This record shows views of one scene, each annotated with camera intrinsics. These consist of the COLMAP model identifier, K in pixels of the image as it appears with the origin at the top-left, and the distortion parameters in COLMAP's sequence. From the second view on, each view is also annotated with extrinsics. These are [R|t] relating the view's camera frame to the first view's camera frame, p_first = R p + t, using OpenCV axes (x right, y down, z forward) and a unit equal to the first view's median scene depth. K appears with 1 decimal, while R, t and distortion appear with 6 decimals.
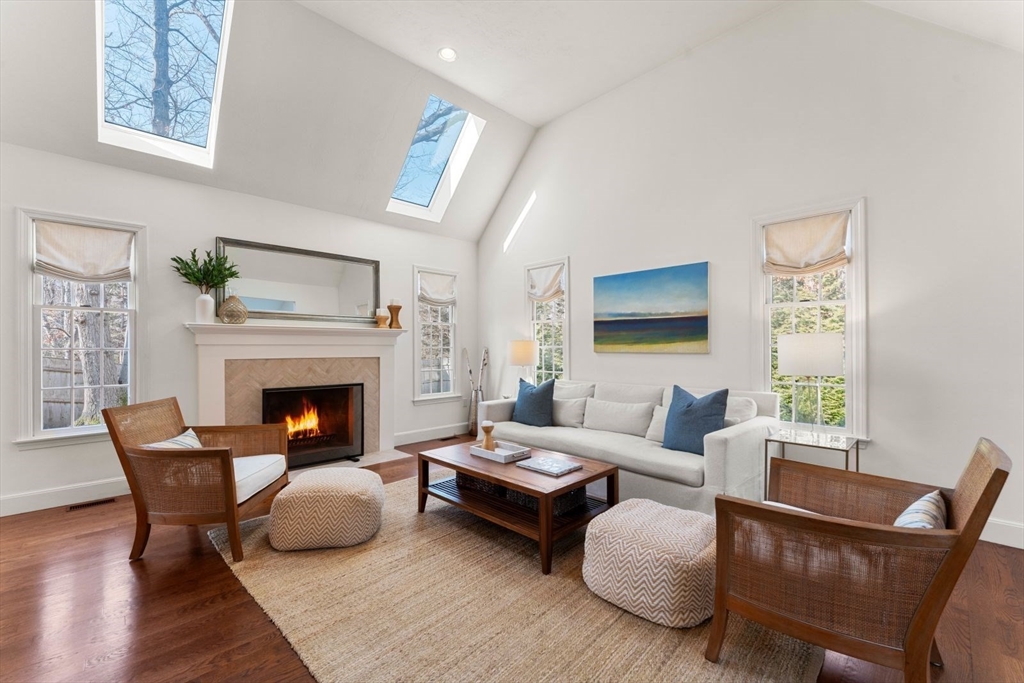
lens RADIAL K [[422.8, 0, 507.9], [0, 422.8, 350.5], [0, 0, 1]] dist [-0.001711, -0.000246]
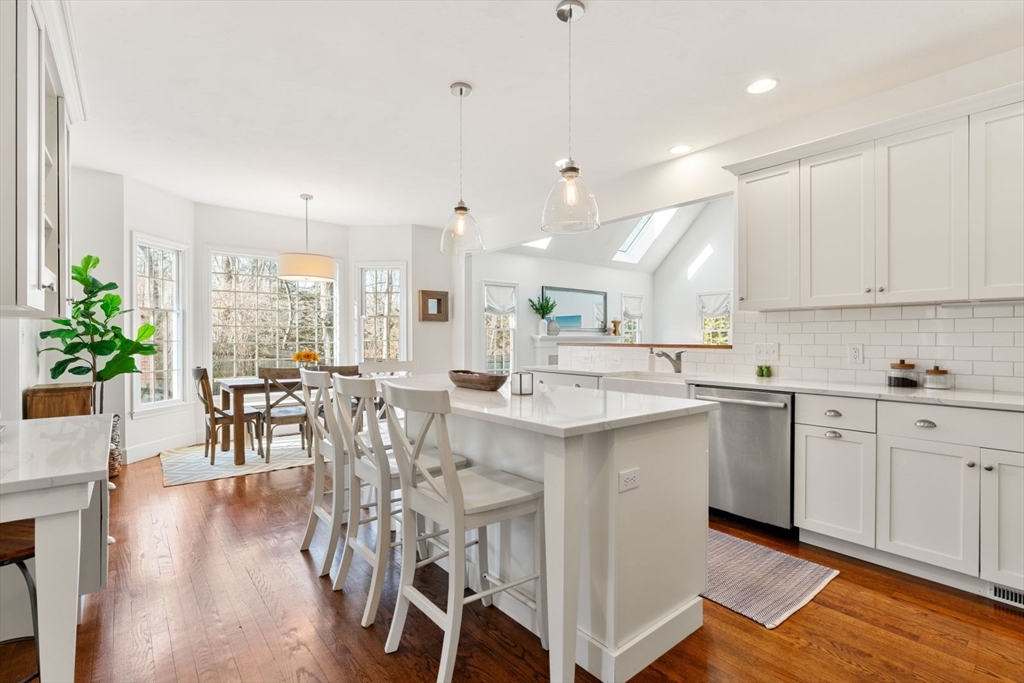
lens RADIAL K [[479.5, 0, 515.8], [0, 479.5, 339.9], [0, 0, 1]] dist [0.001458, -0.001010]
pose [[0.998968, -0.000478, -0.045424, -0.560407], [0.000266, 0.999989, -0.004672, -0.028093], [0.045426, 0.004656, 0.998957, -0.776094]]
